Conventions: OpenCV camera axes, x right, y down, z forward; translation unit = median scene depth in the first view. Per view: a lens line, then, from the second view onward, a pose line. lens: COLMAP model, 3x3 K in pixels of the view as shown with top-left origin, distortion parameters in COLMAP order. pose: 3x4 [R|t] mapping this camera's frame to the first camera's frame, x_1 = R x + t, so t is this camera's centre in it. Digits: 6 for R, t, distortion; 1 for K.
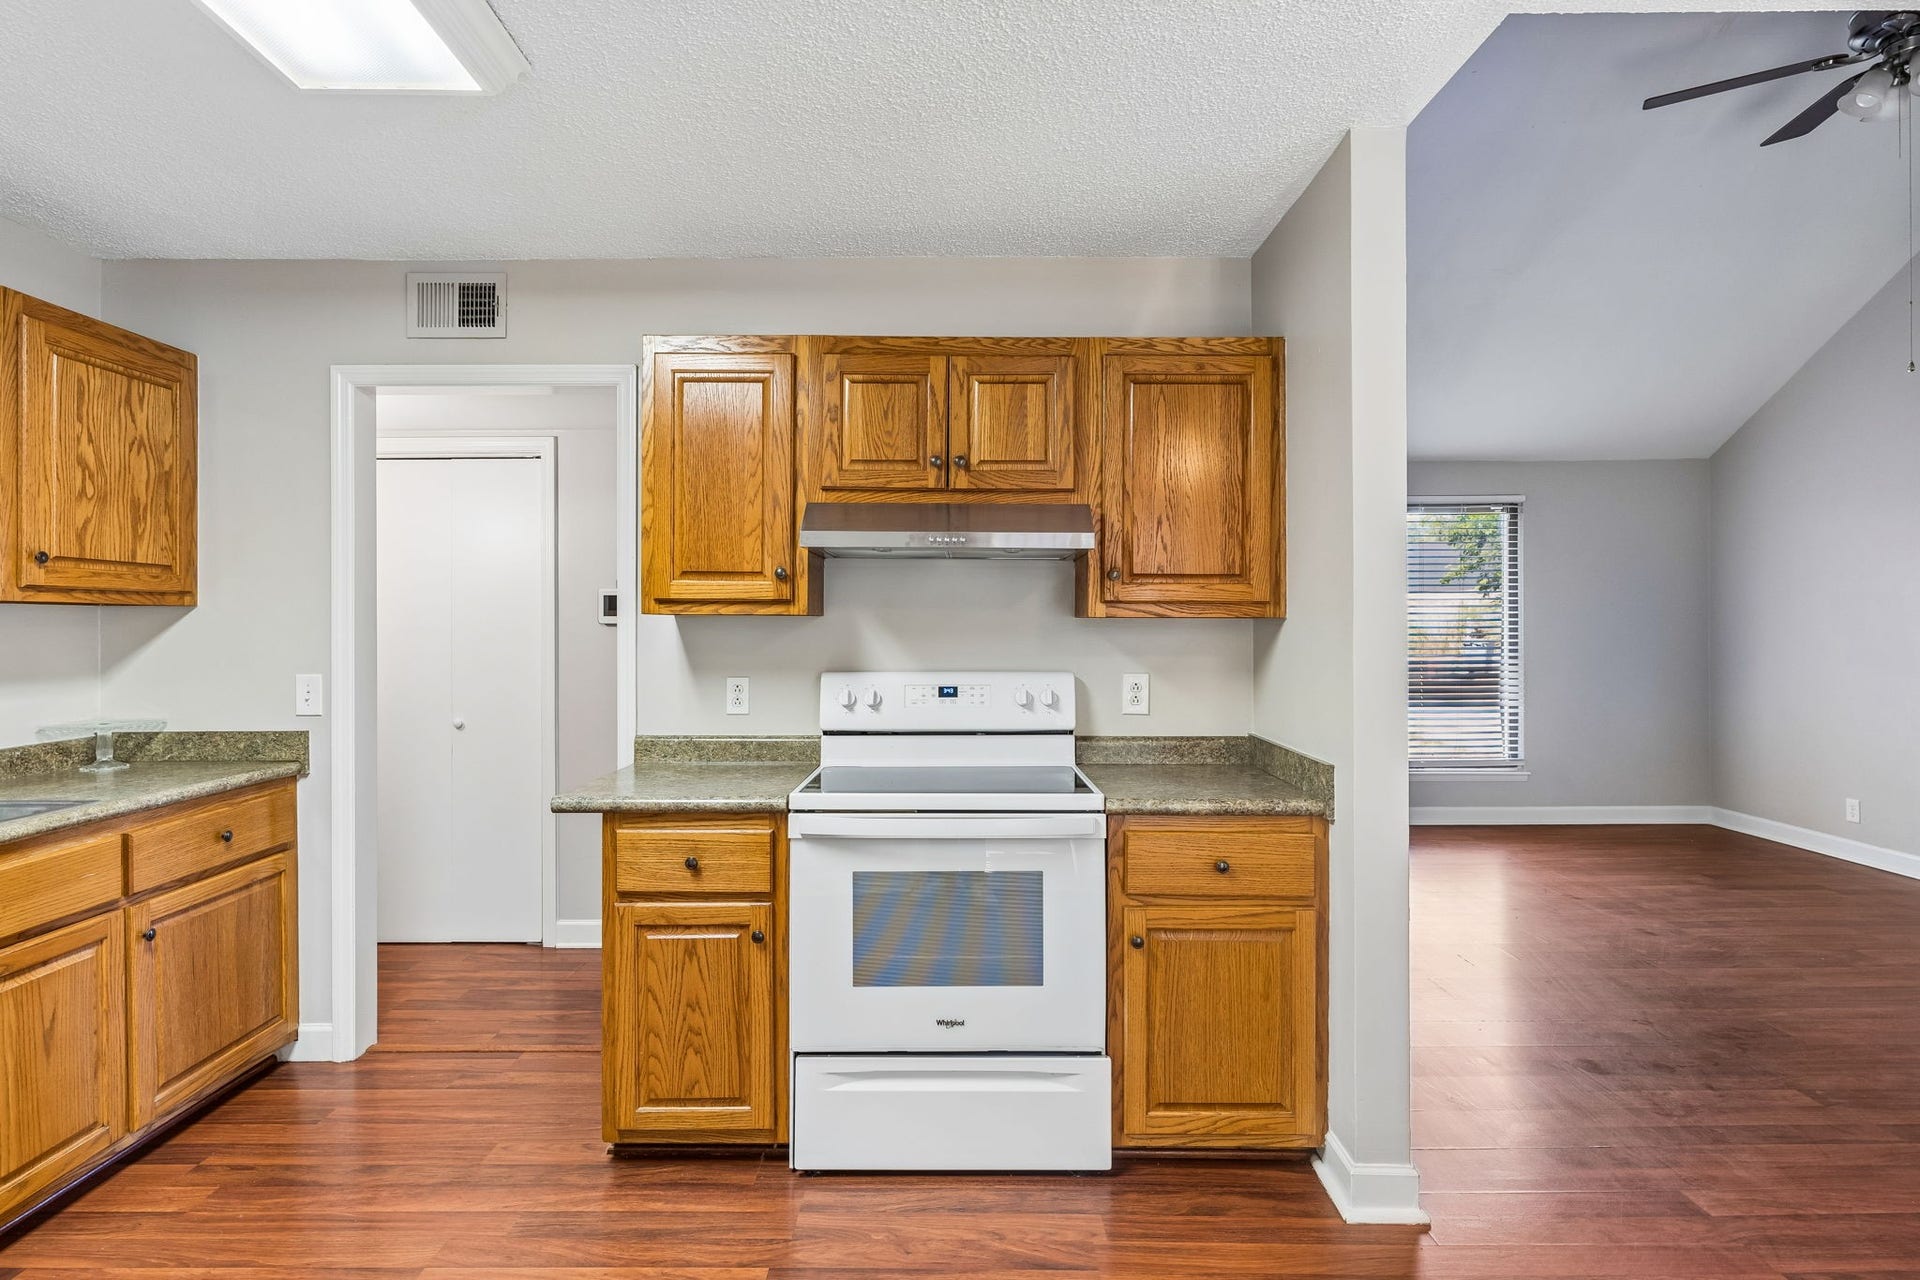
lens RADIAL K [[970.6, 0, 964.4], [0, 970.6, 625.7], [0, 0, 1]] dist [-0.002547, 0.000011]
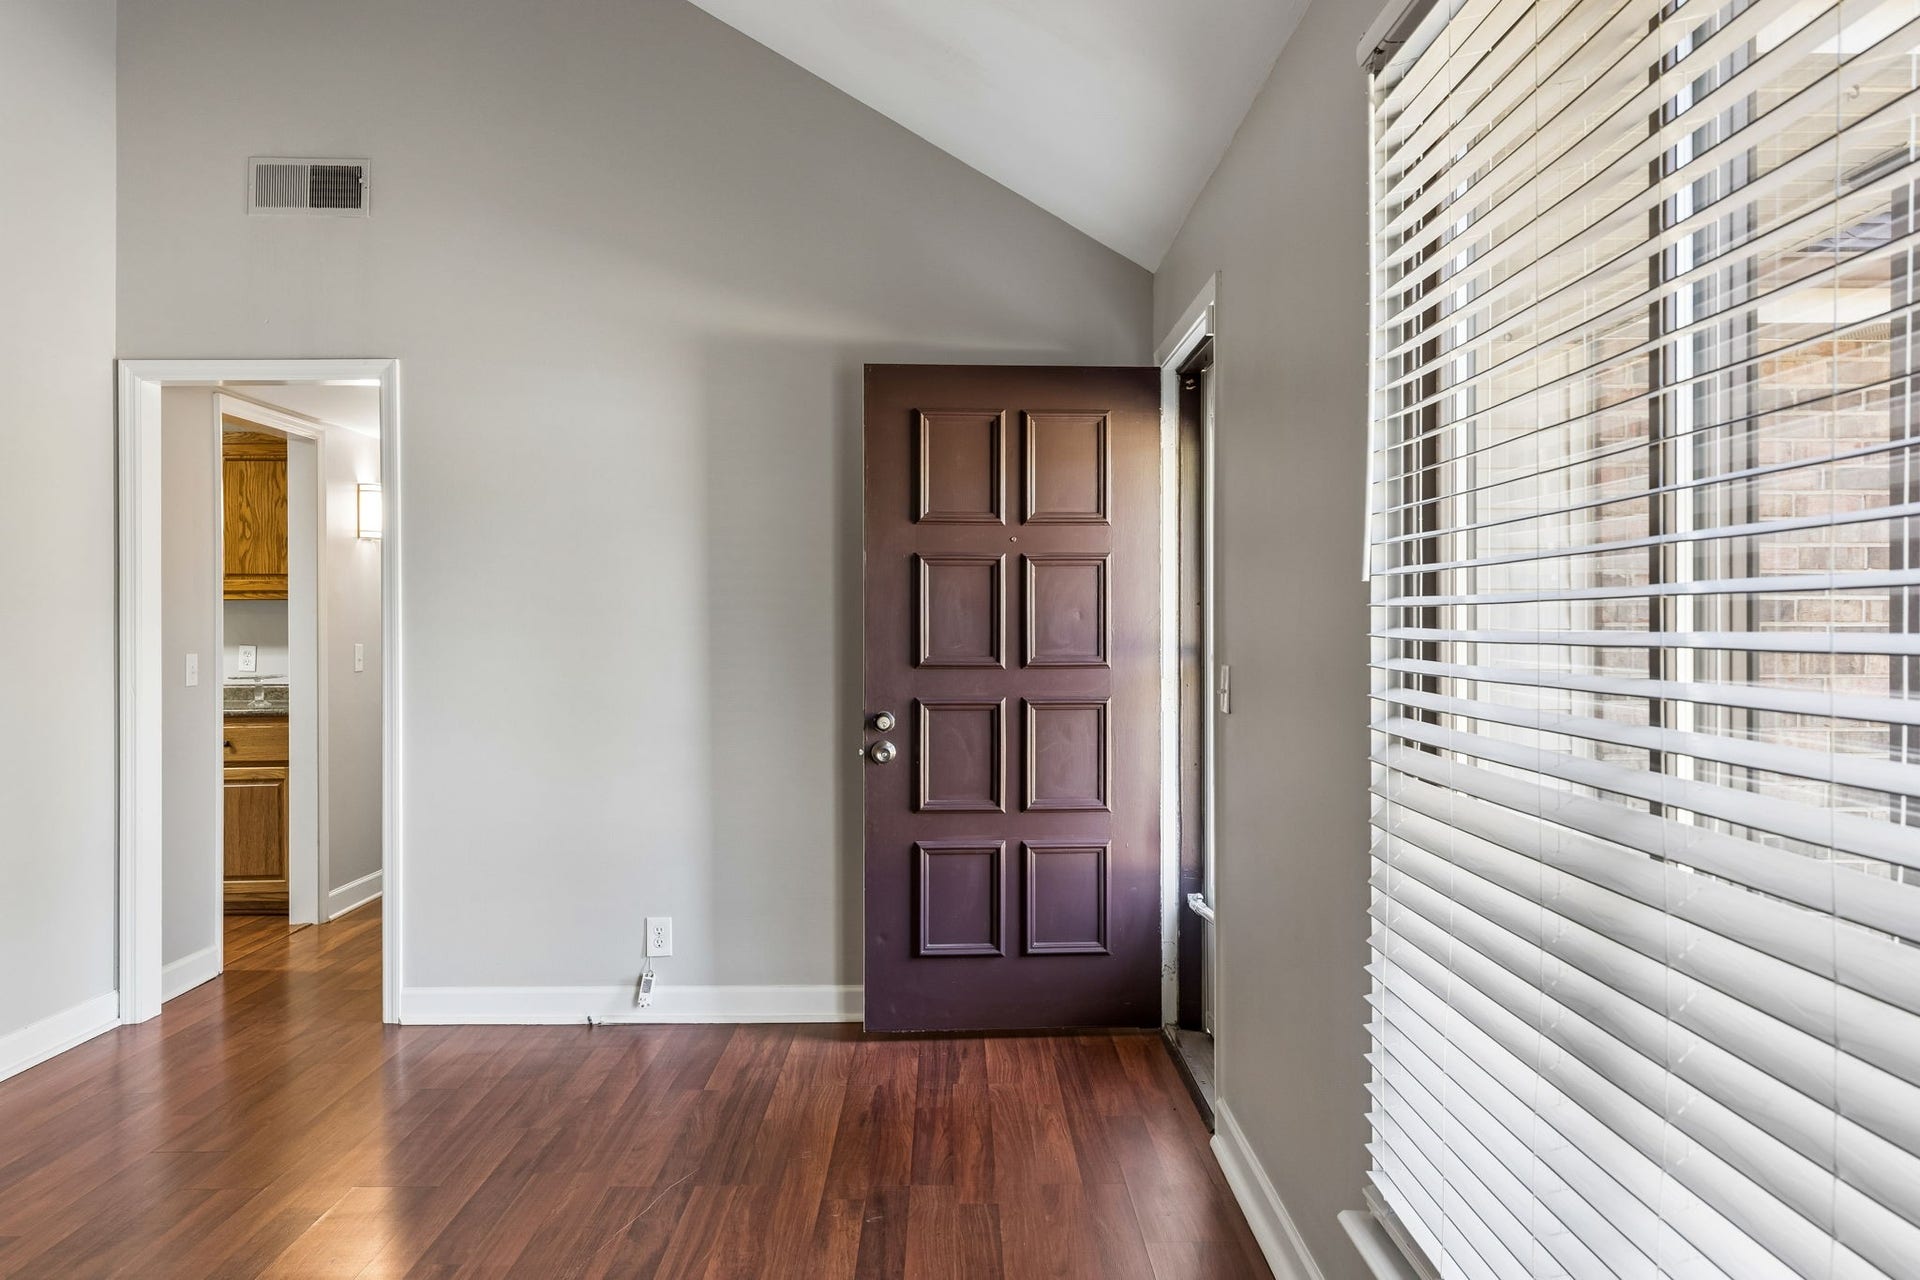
lens RADIAL K [[1495.1, 0, 957.5], [0, 1495.1, 623.4], [0, 0, 1]] dist [0.010577, -0.008613]
pose [[0.001960, 0.001630, -0.999997, 1.545706], [0.002110, 0.999996, 0.001634, 0.014873], [0.999996, -0.002113, 0.001957, 1.982745]]
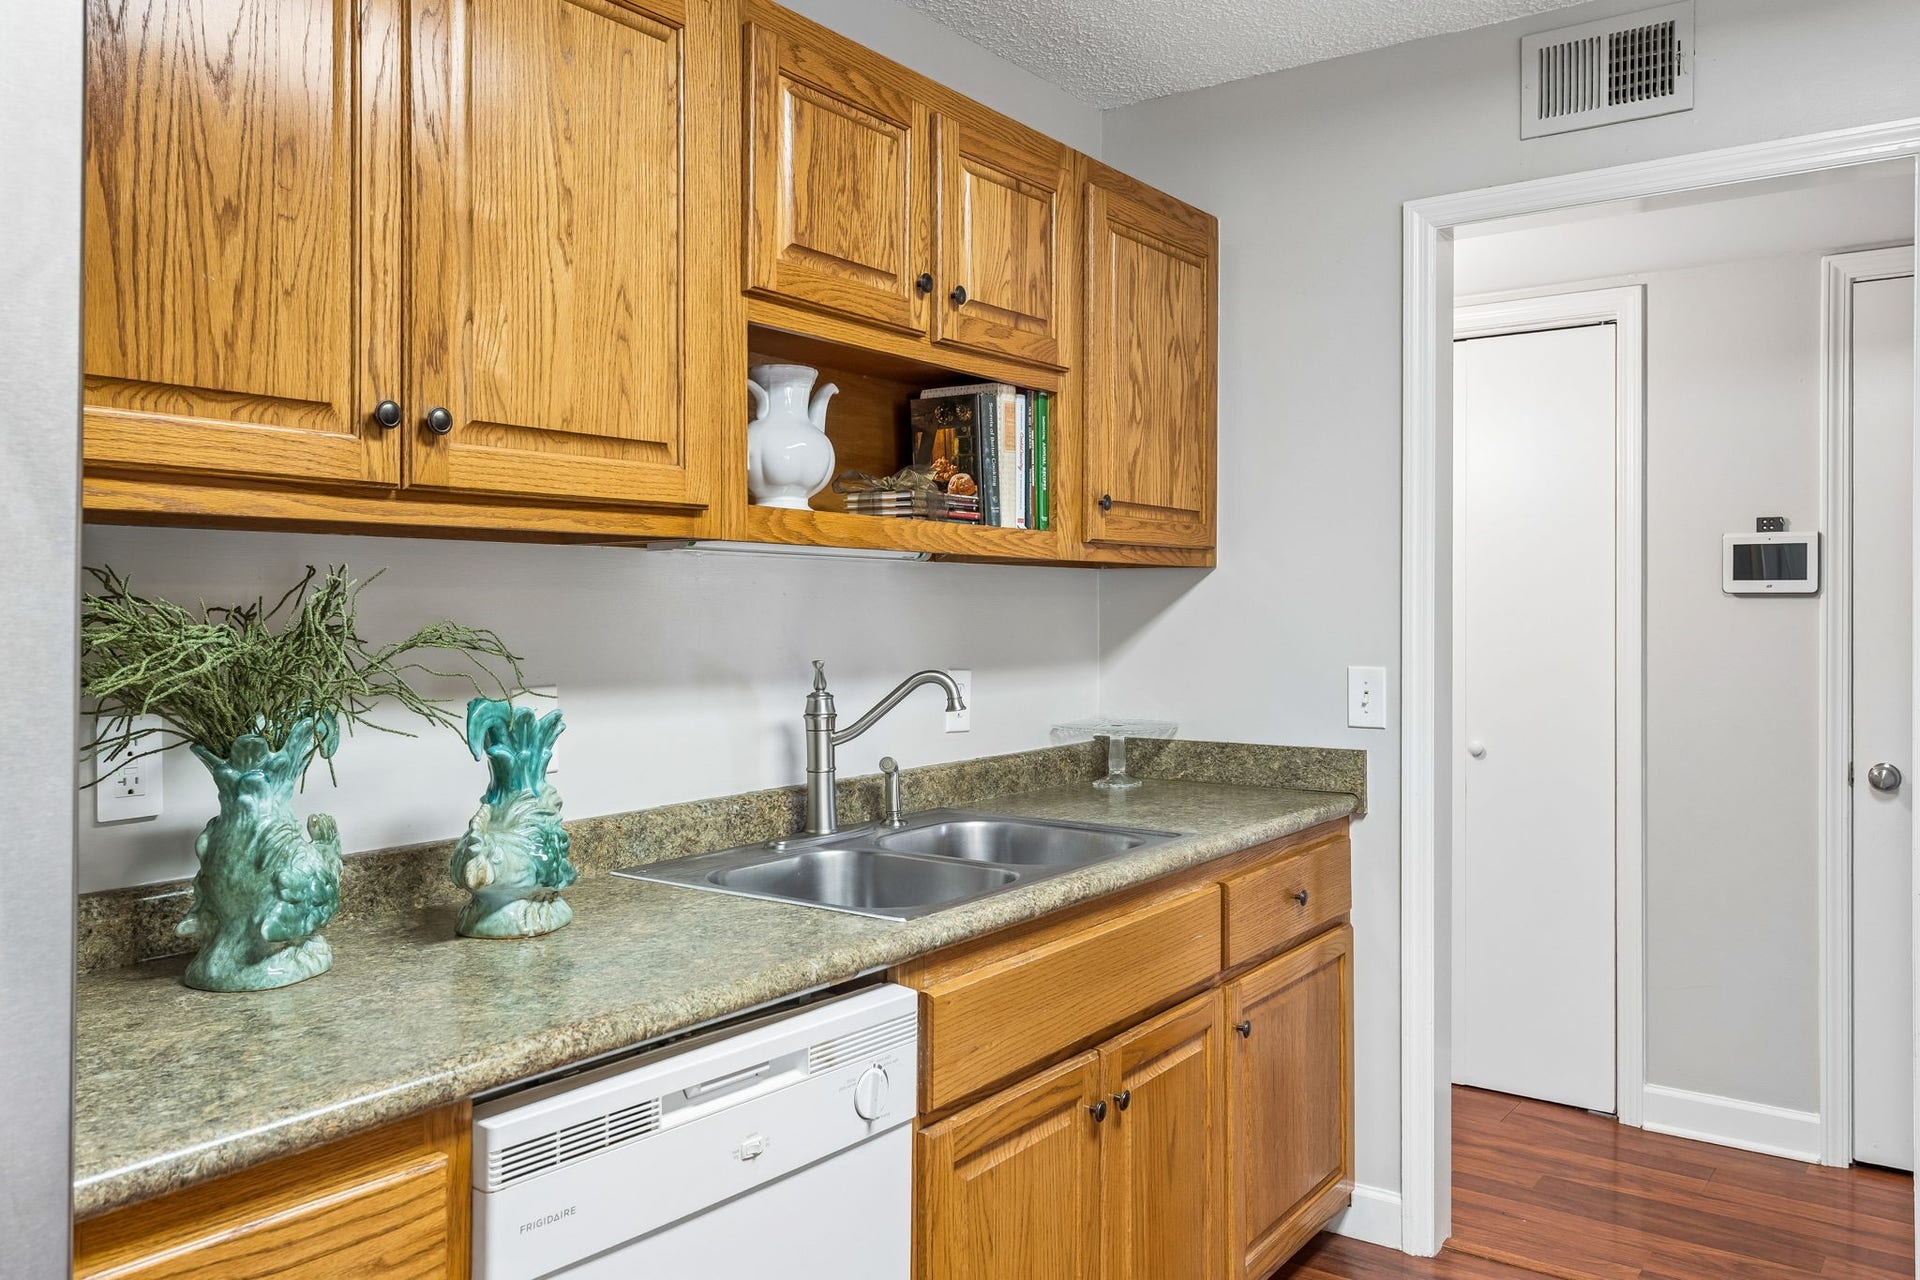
lens RADIAL K [[1495.1, 0, 982.0], [0, 1495.1, 606.7], [0, 0, 1]] dist [0.010577, -0.008613]
pose [[0.805684, 0.004267, -0.592331, -0.281168], [-0.002572, 0.999990, 0.003705, 0.005171], [0.592340, -0.001462, 0.805686, 0.003857]]
